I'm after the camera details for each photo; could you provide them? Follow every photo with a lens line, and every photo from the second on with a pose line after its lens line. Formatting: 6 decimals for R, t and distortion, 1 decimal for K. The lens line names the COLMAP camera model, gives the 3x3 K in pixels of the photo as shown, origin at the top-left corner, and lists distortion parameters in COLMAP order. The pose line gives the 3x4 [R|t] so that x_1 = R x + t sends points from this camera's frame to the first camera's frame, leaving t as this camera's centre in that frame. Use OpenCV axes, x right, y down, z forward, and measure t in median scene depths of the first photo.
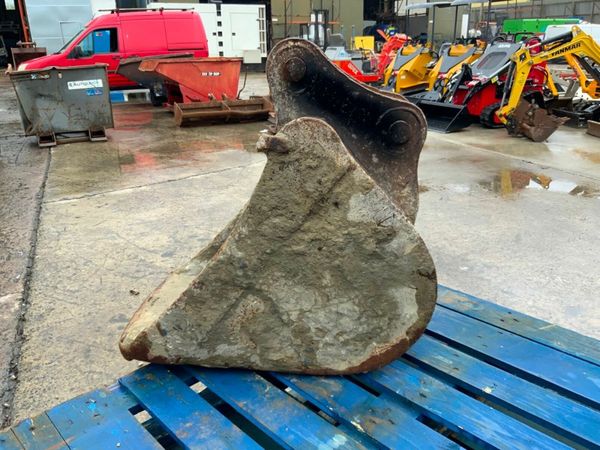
lens RADIAL K [[499.0, 0, 300.0], [0, 499.0, 225.0], [0, 0, 1]] dist [0.073924, -0.142957]
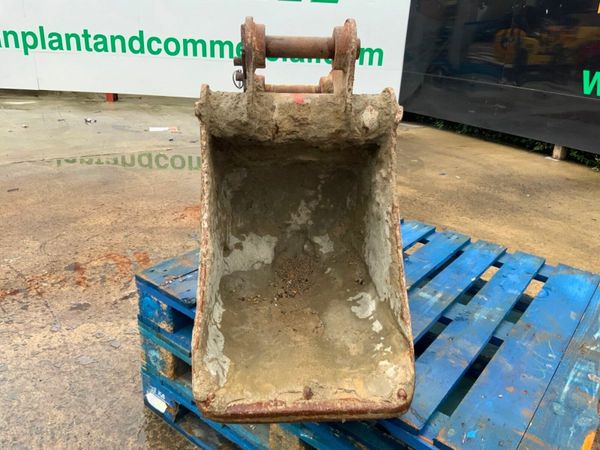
lens RADIAL K [[499.0, 0, 300.0], [0, 499.0, 225.0], [0, 0, 1]] dist [0.073924, -0.142957]
pose [[-0.147983, -0.365282, 0.919059, -0.761514], [0.294941, 0.870704, 0.393553, -0.297242], [-0.943986, 0.329308, -0.021113, 0.850626]]
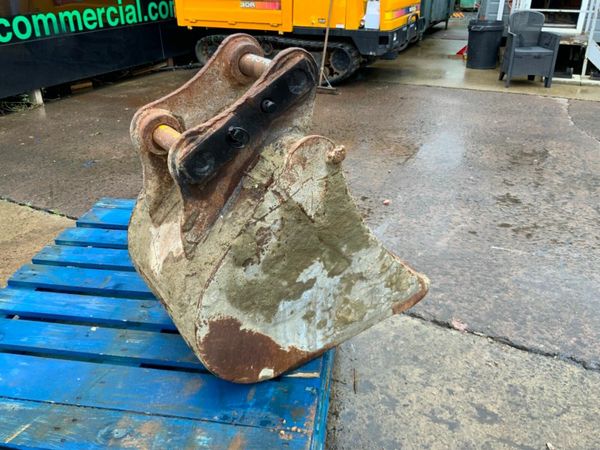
lens RADIAL K [[499.0, 0, 300.0], [0, 499.0, 225.0], [0, 0, 1]] dist [0.073924, -0.142957]
pose [[-0.777902, 0.307224, -0.548163, 0.422182], [-0.196987, 0.709140, 0.676991, -0.573844], [0.596712, 0.634613, -0.491122, 1.274131]]
